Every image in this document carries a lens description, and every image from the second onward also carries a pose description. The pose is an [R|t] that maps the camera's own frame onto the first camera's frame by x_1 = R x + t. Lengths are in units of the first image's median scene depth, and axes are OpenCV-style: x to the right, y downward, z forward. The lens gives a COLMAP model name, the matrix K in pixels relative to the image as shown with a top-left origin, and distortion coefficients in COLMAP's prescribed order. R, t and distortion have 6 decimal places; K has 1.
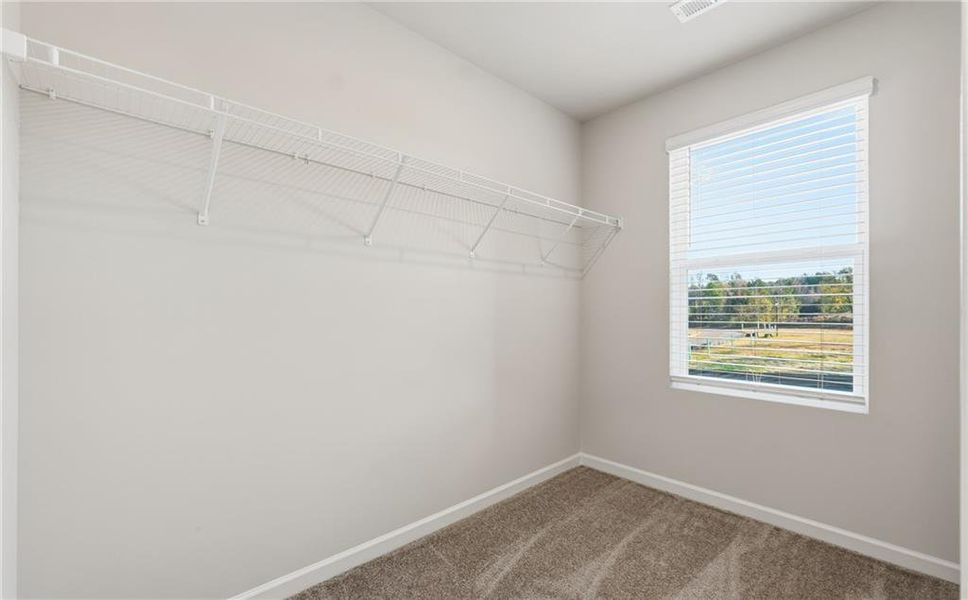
lens RADIAL K [[319.8, 0, 484.0], [0, 319.8, 300.0], [0, 0, 1]] dist [-0.005405, -0.000017]
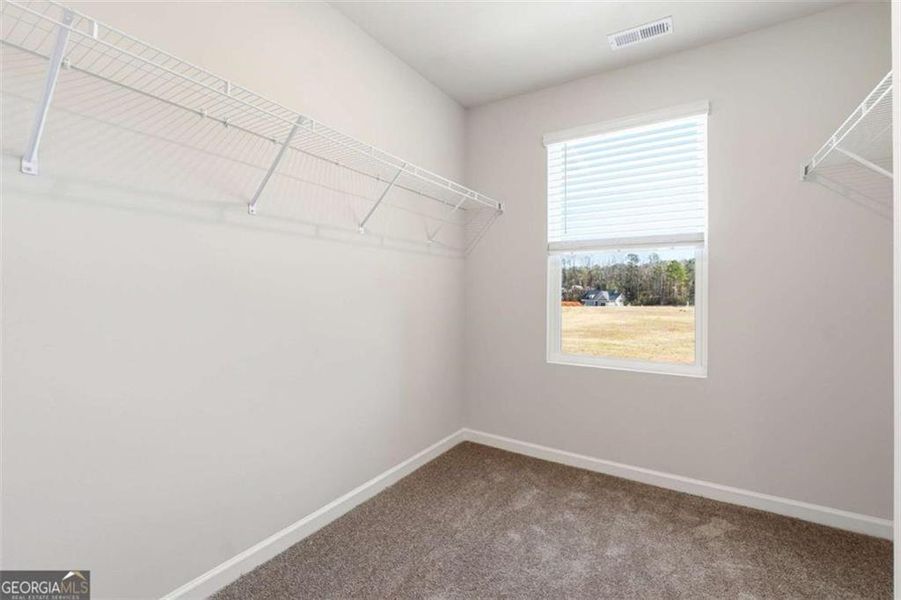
lens RADIAL K [[388.0, 0, 438.5], [0, 388.0, 298.9], [0, 0, 1]] dist [0.003982, 0.000361]
pose [[0.944362, 0.000650, 0.328908, -0.196353], [-0.018834, 0.998464, 0.052103, -0.005999], [-0.328369, -0.055399, 0.942924, -0.143500]]
